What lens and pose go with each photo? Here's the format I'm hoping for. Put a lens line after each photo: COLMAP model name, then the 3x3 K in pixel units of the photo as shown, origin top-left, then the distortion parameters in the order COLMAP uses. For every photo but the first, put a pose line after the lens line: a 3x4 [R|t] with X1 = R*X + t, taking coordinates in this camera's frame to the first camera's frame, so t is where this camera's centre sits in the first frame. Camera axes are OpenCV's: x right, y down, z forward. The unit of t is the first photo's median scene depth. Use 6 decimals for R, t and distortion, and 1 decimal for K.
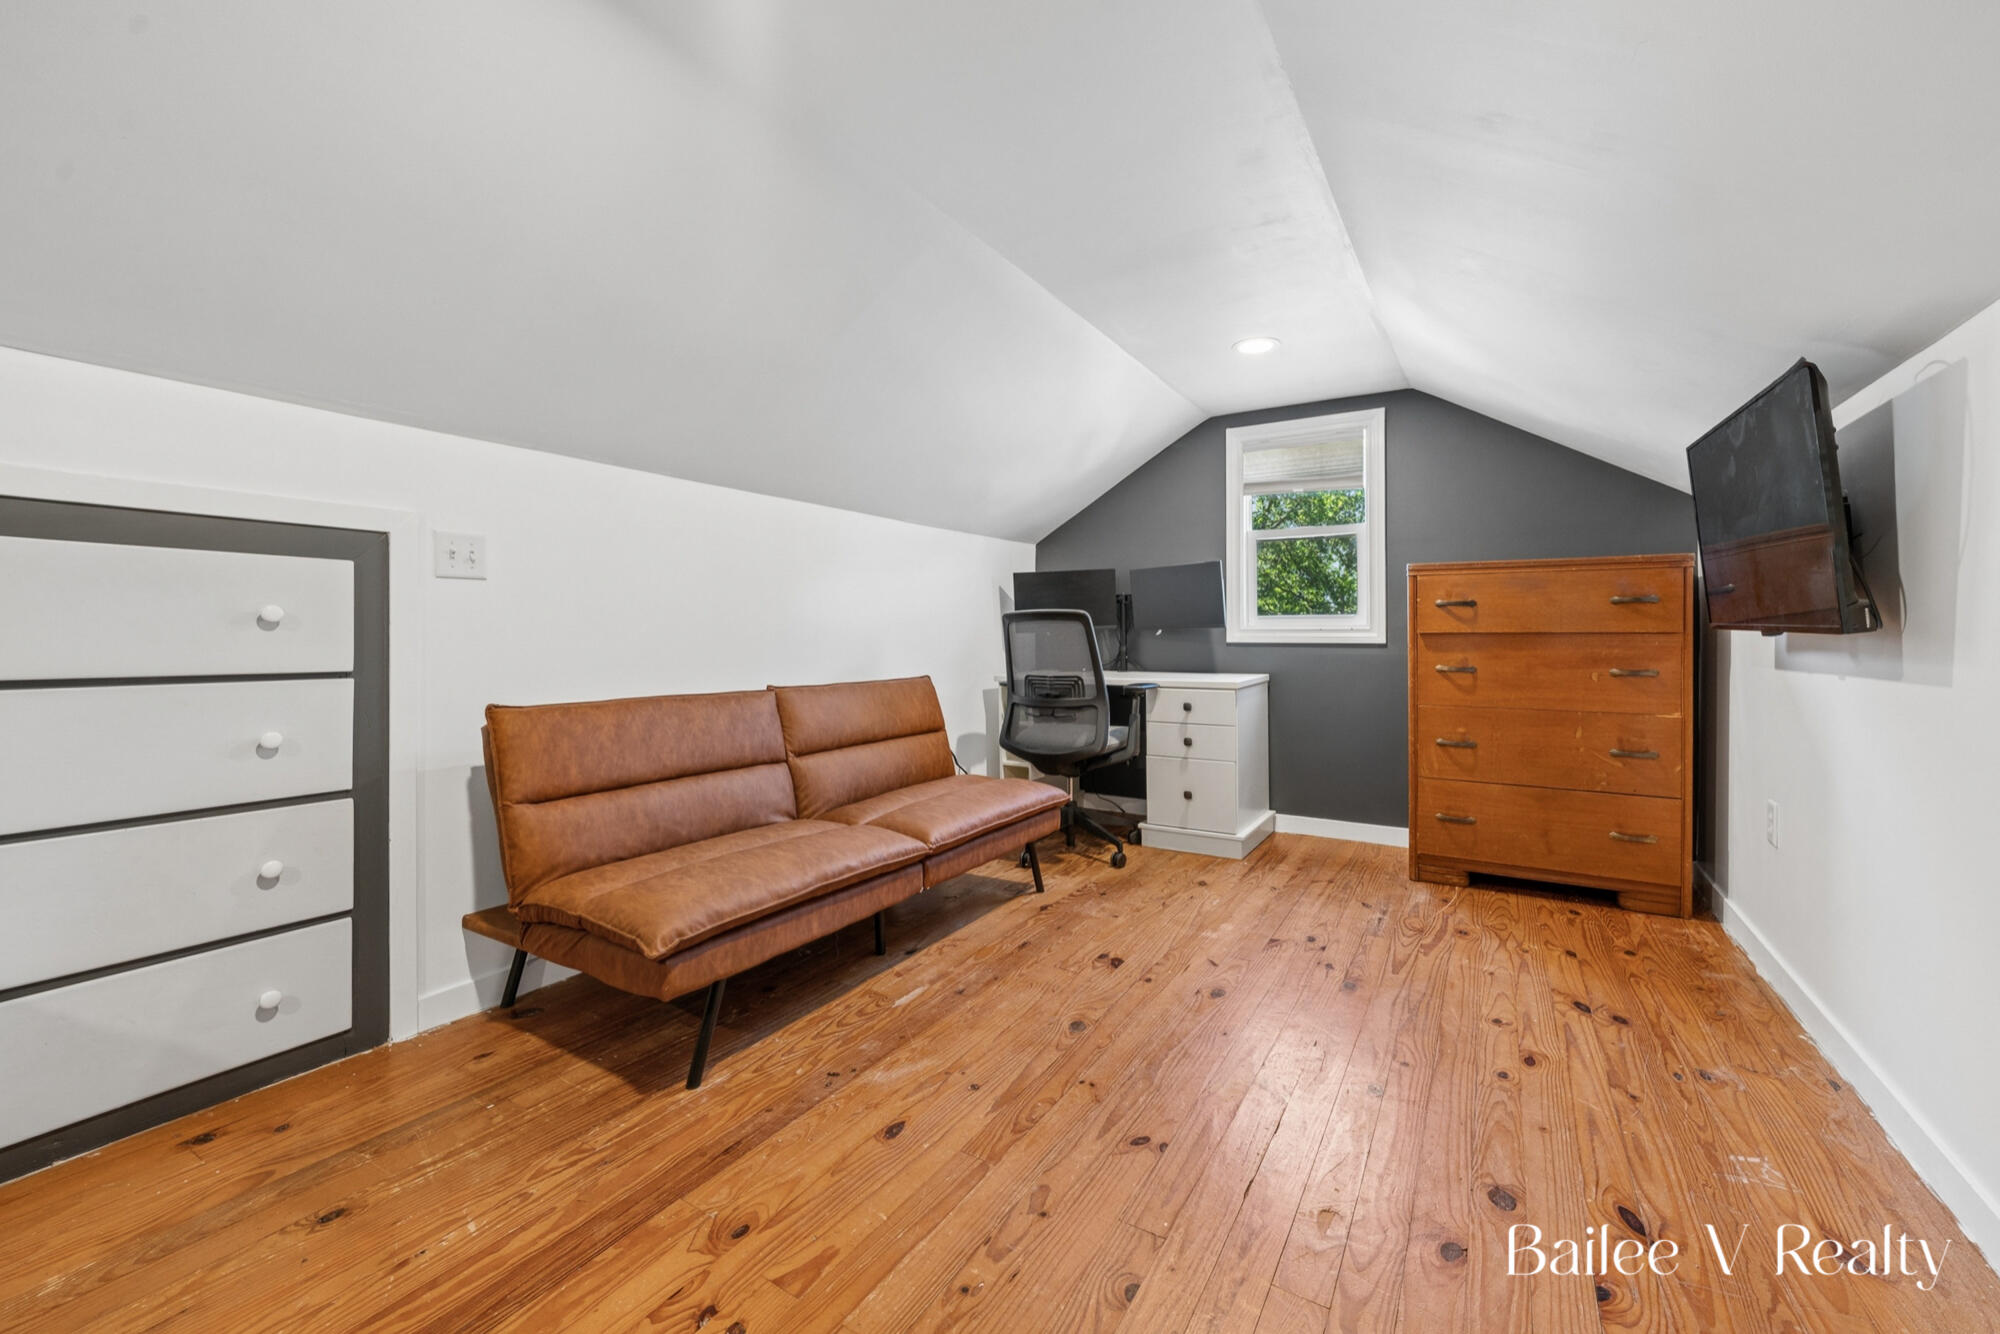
lens RADIAL K [[790.9, 0, 998.5], [0, 790.9, 655.1], [0, 0, 1]] dist [-0.000903, -0.000374]
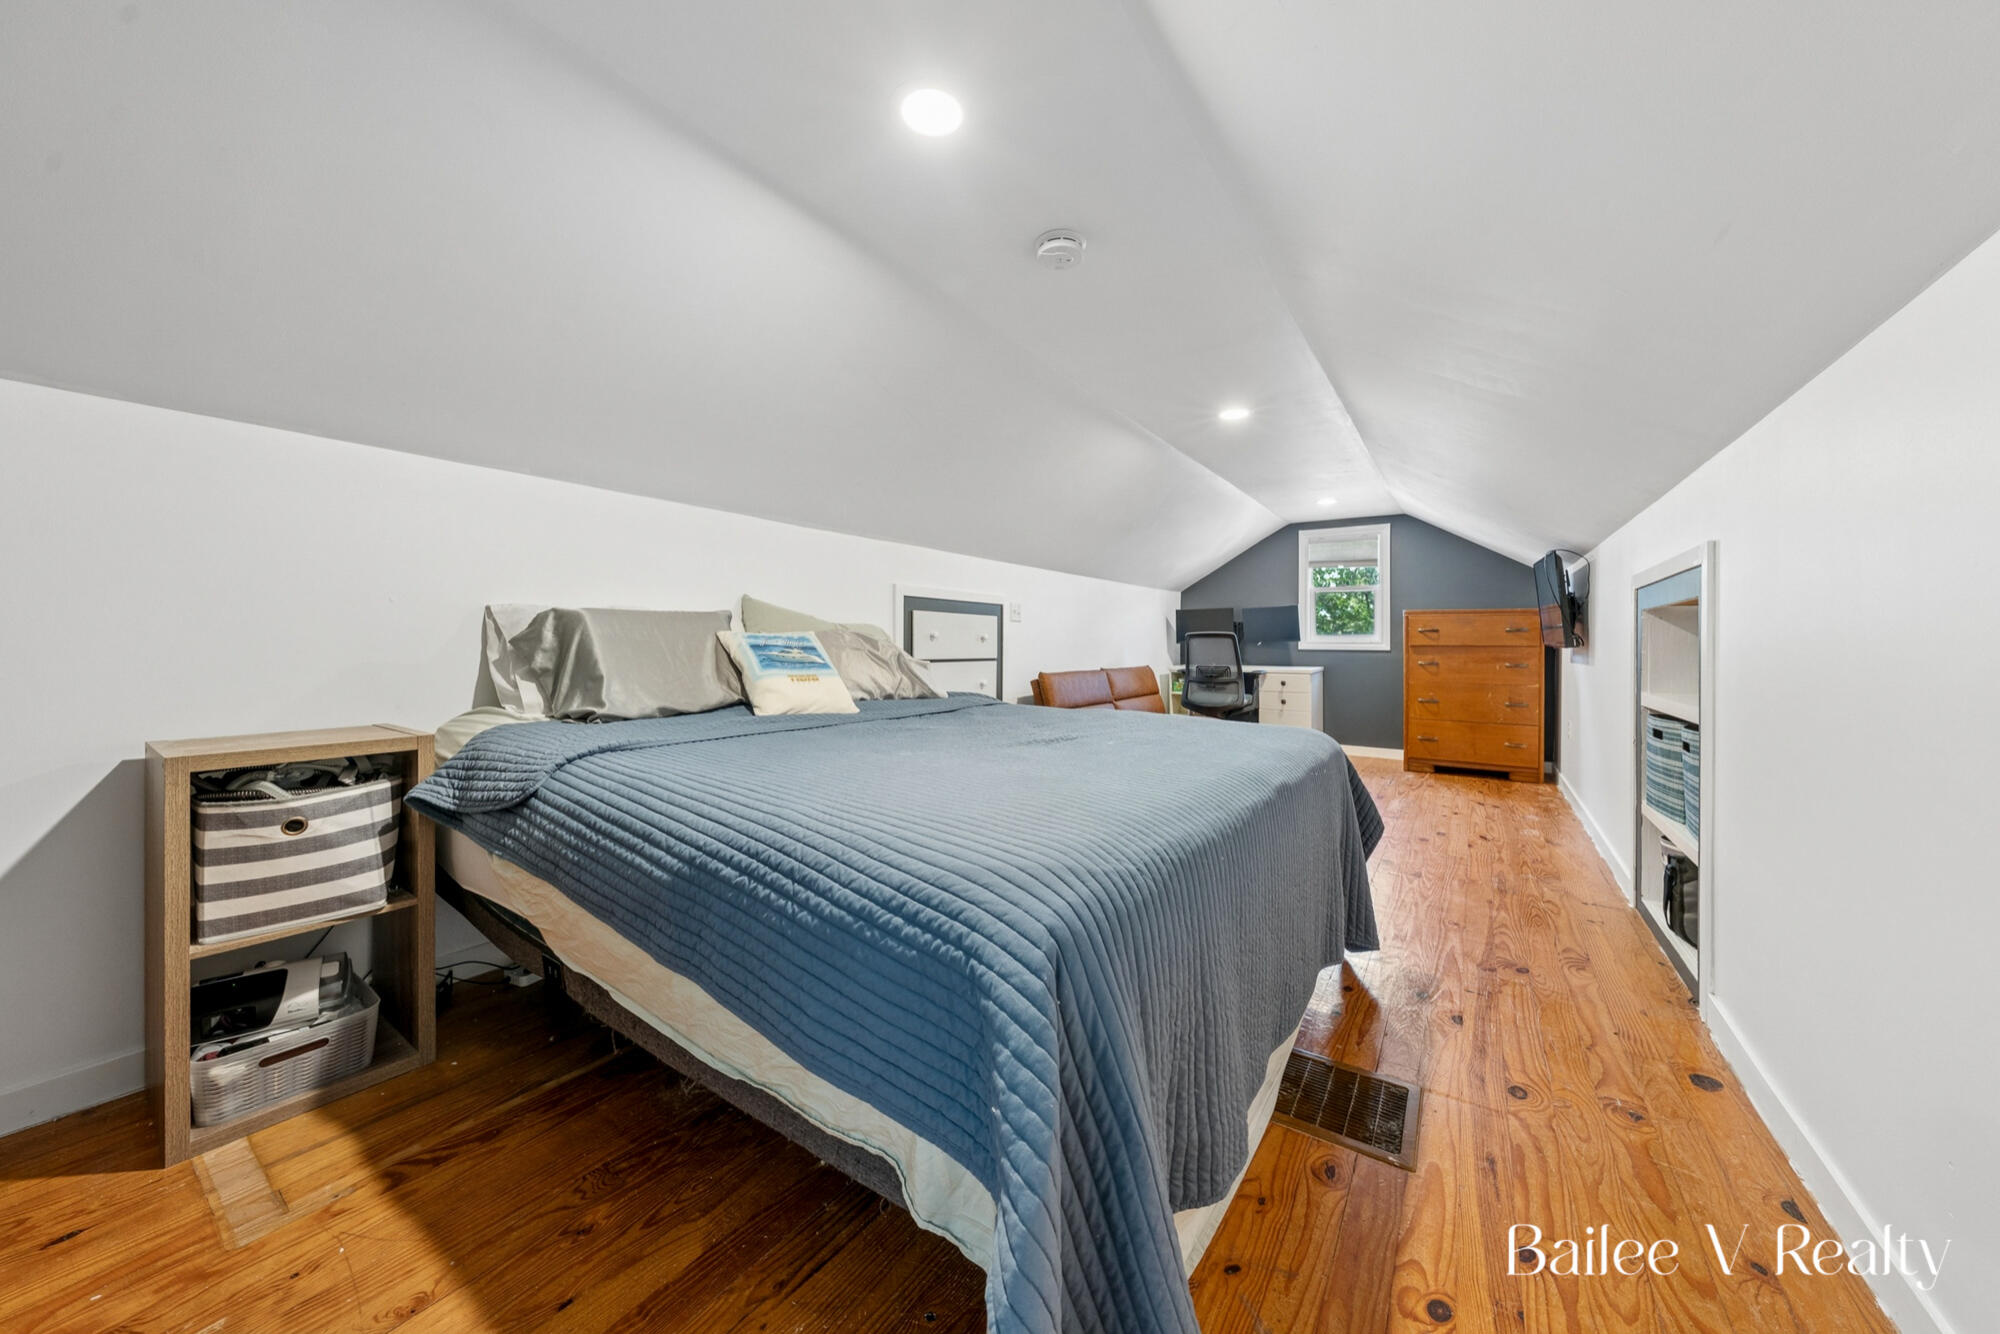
lens RADIAL K [[684.8, 0, 1002.1], [0, 684.8, 654.9], [0, 0, 1]] dist [-0.004587, -0.000381]
pose [[0.999294, 0.006230, -0.037050, -0.377721], [-0.006459, 0.999961, -0.006078, 0.011643], [0.037011, 0.006313, 0.999295, -0.667132]]
